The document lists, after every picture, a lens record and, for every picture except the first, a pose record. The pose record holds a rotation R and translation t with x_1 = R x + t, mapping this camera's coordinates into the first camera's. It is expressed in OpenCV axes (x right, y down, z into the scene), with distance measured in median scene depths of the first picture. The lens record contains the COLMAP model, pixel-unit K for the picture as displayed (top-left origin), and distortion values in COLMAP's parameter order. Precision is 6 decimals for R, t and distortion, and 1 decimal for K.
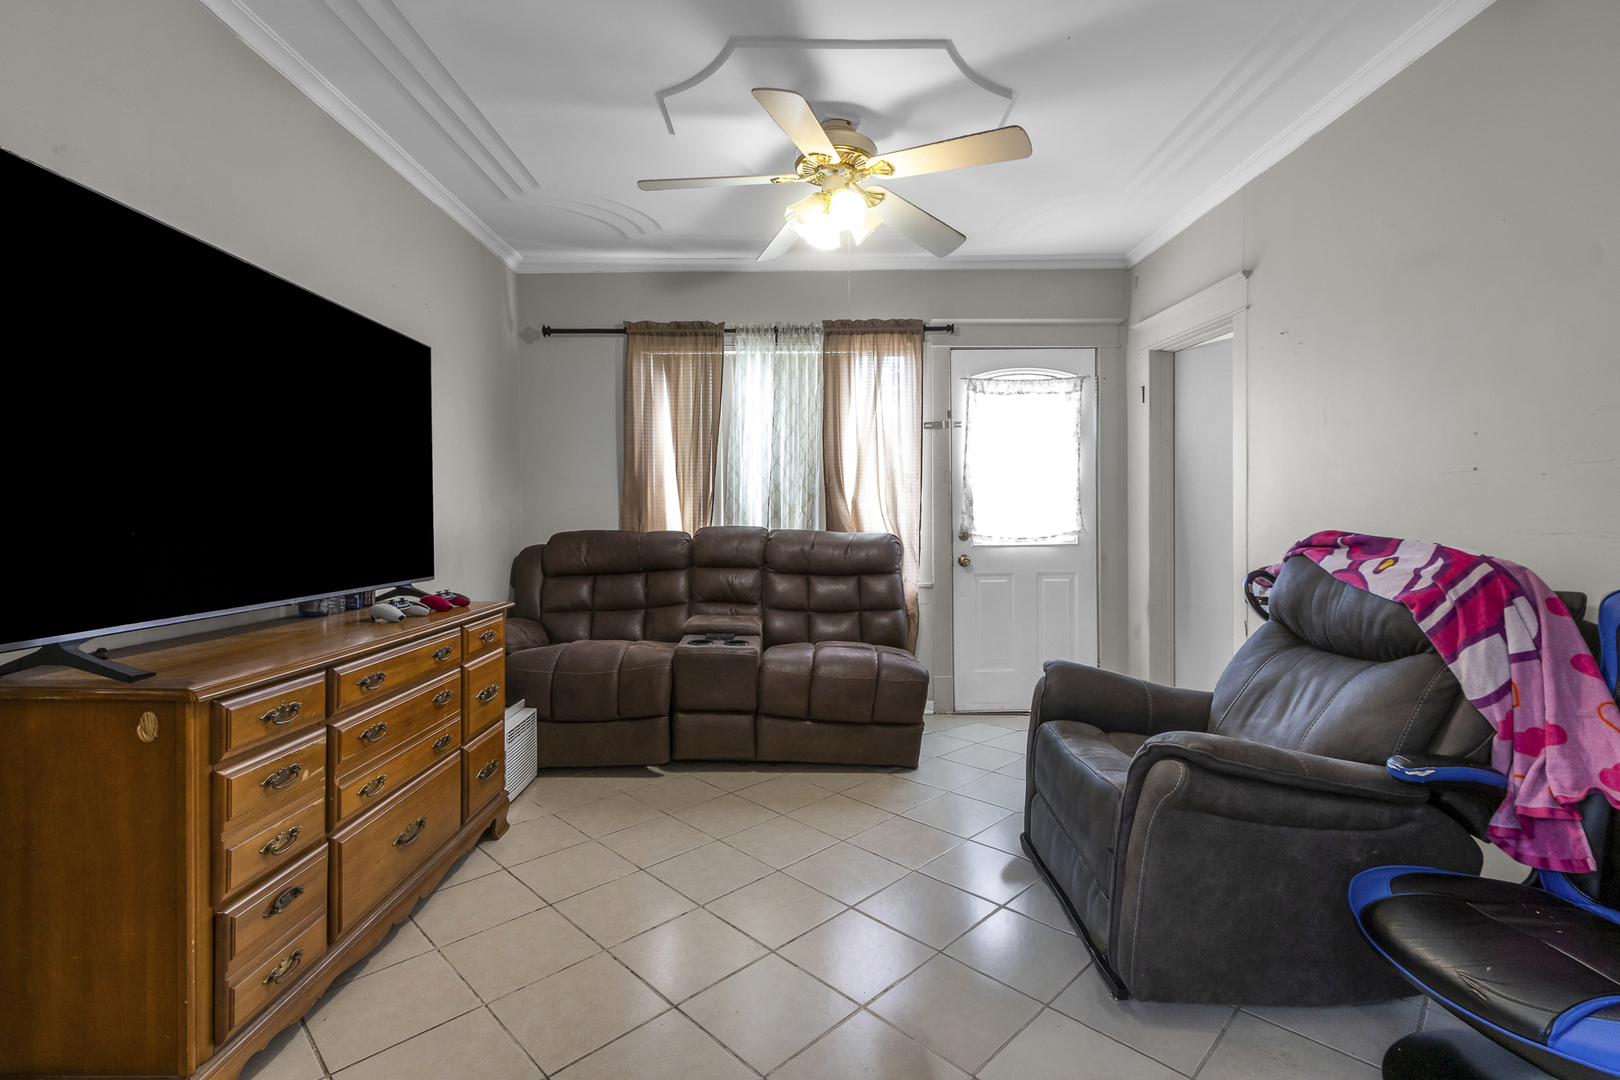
lens RADIAL K [[767.0, 0, 807.8], [0, 767.0, 533.4], [0, 0, 1]] dist [0.000291, 0.000020]
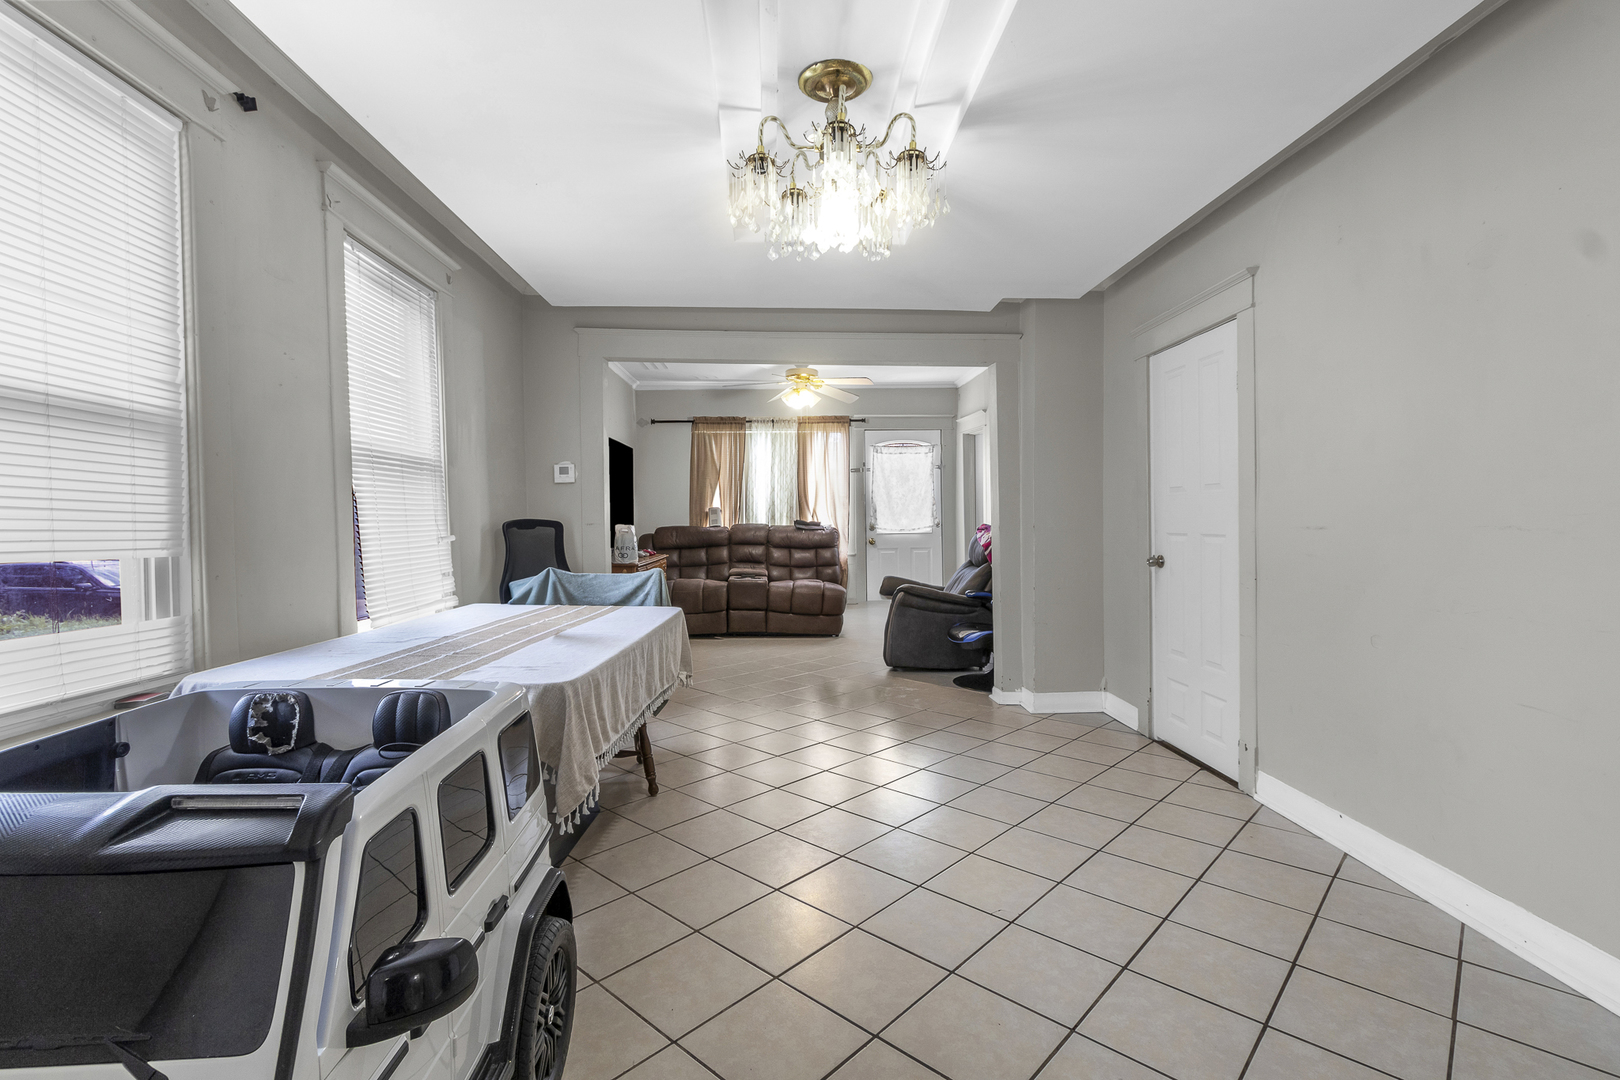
lens RADIAL K [[767.0, 0, 808.9], [0, 767.0, 532.0], [0, 0, 1]] dist [0.000291, 0.000020]
pose [[0.999475, -0.002845, 0.032281, -0.014203], [0.002864, 0.999996, -0.000530, 0.013652], [-0.032279, 0.000622, 0.999479, -0.943623]]
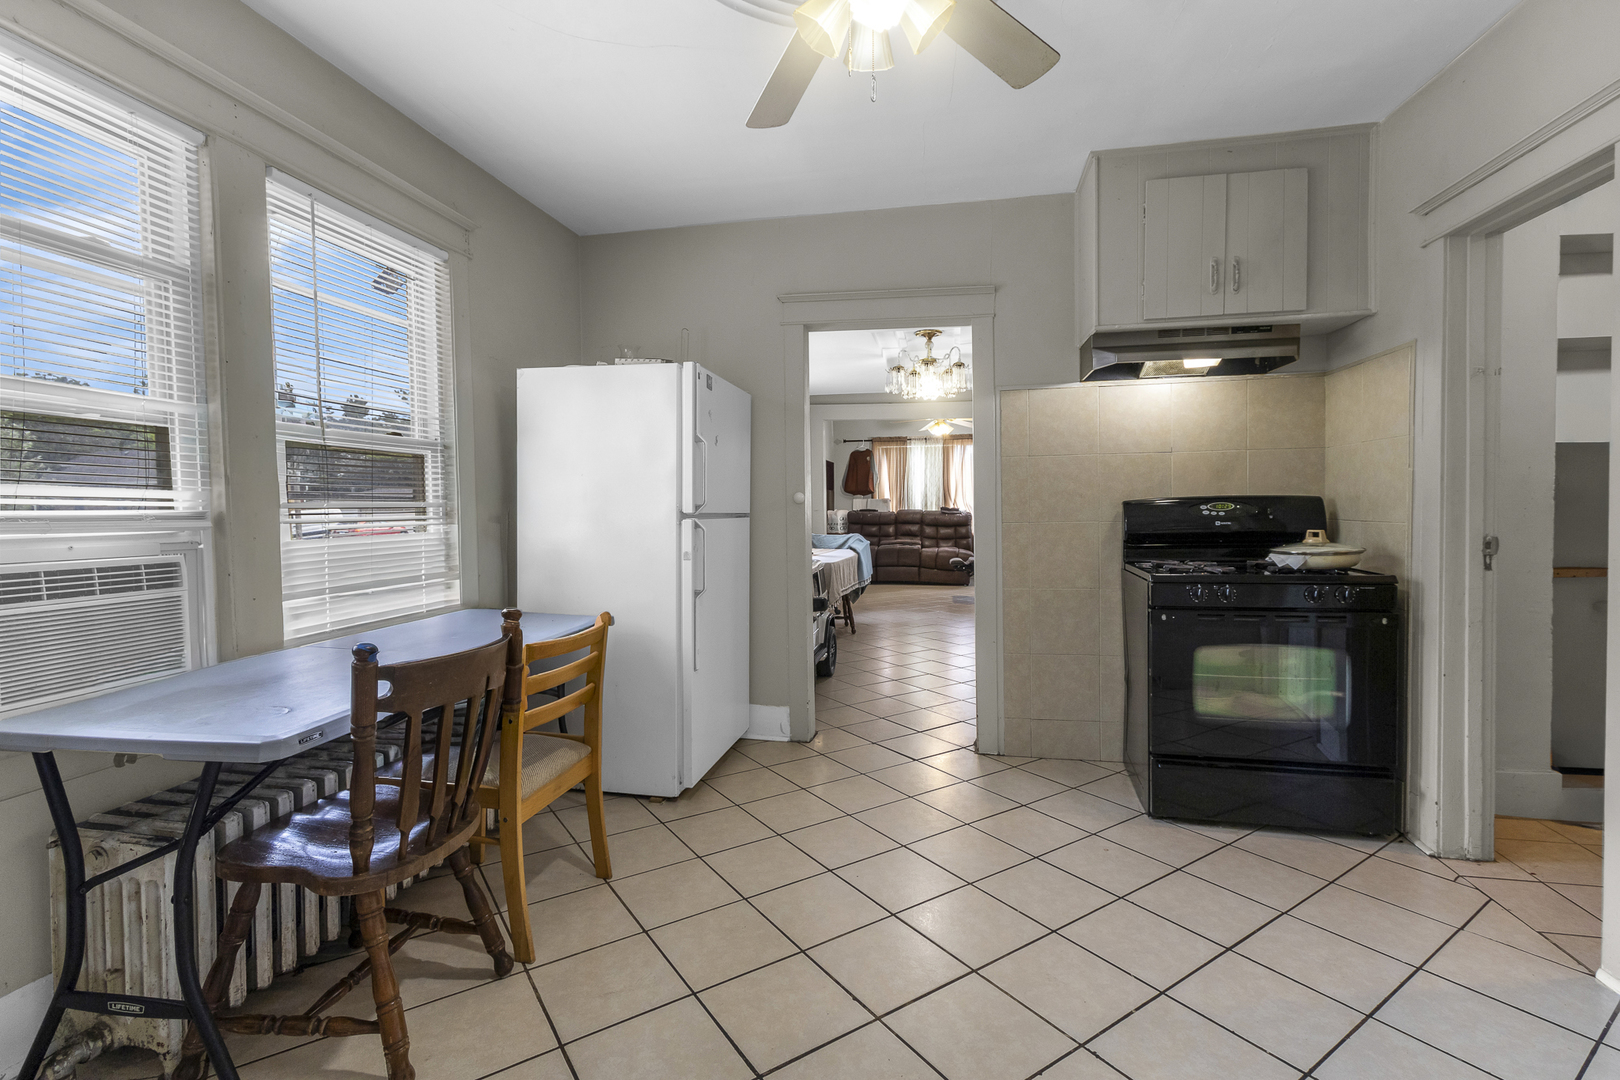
lens RADIAL K [[767.0, 0, 809.7], [0, 767.0, 533.2], [0, 0, 1]] dist [0.000291, 0.000020]
pose [[0.980594, -0.000270, -0.196050, 0.093816], [0.004422, 0.999775, 0.020737, 0.018530], [0.196000, -0.021202, 0.980375, -1.870148]]
